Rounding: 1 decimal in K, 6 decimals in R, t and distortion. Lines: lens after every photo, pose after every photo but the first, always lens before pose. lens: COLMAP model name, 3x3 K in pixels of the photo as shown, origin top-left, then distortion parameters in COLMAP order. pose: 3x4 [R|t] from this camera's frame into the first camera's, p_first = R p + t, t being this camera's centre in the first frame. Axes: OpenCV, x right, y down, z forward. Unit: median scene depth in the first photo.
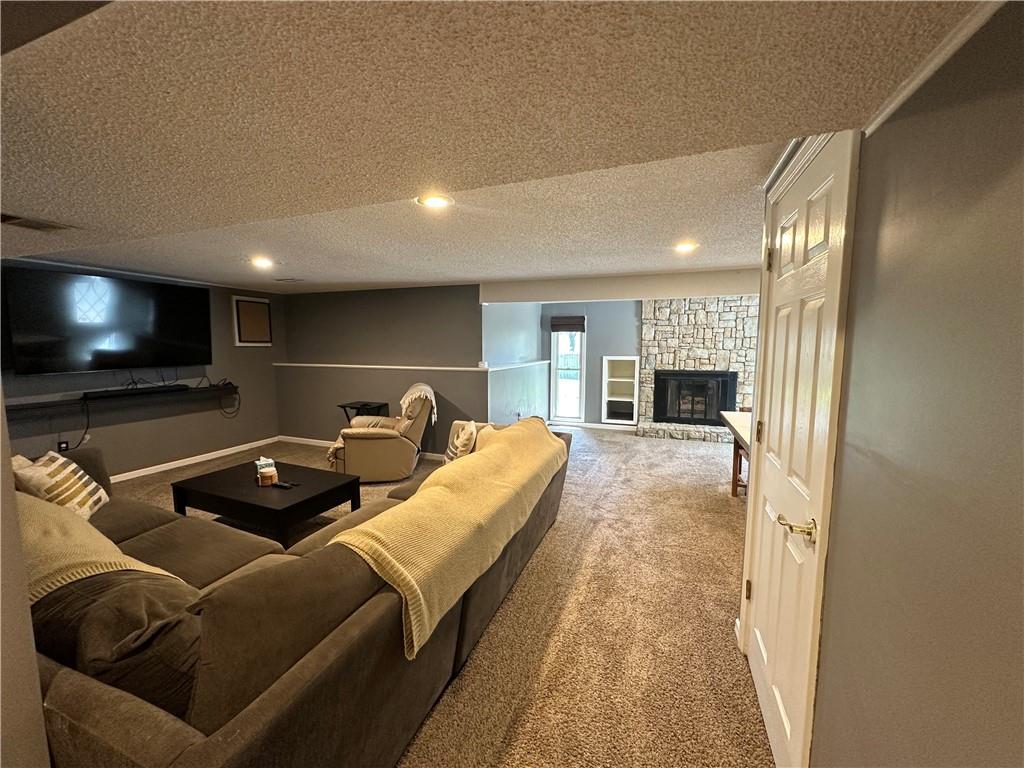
lens RADIAL K [[409.4, 0, 512.0], [0, 409.4, 384.0], [0, 0, 1]] dist [-0.002300, 0.000021]
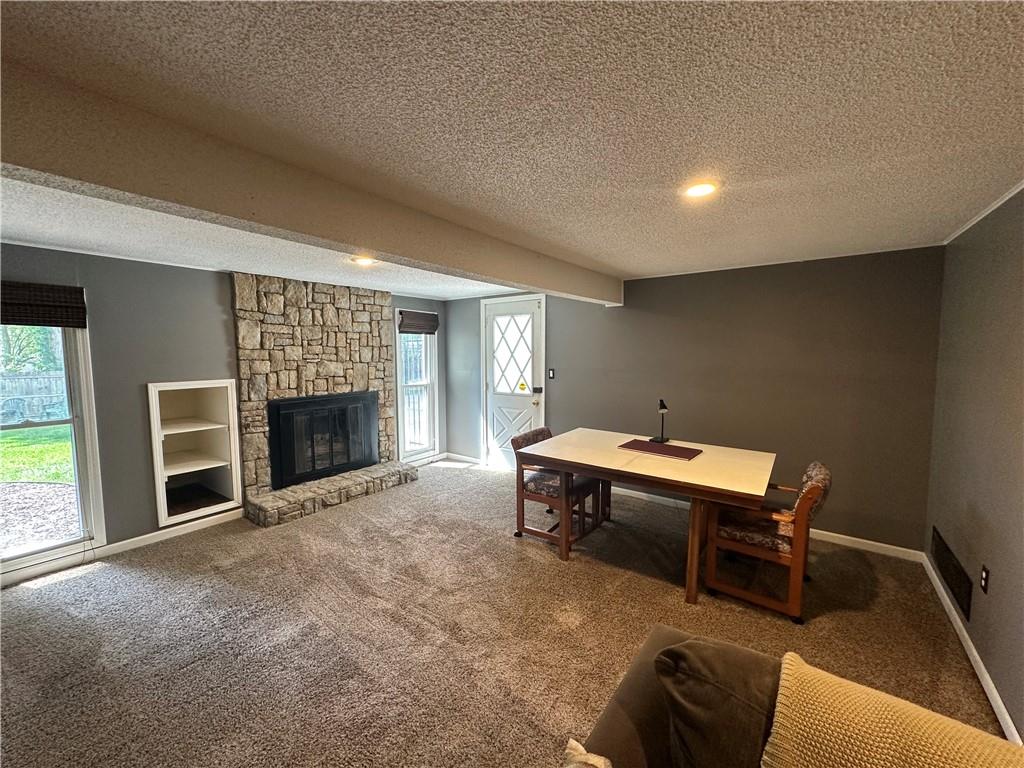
lens RADIAL K [[409.4, 0, 512.0], [0, 409.4, 384.0], [0, 0, 1]] dist [-0.002300, 0.000021]
pose [[0.267374, -0.079864, 0.960277, -0.109450], [0.090927, 0.994204, 0.057368, -0.060694], [-0.959293, 0.071976, 0.273086, 0.523559]]
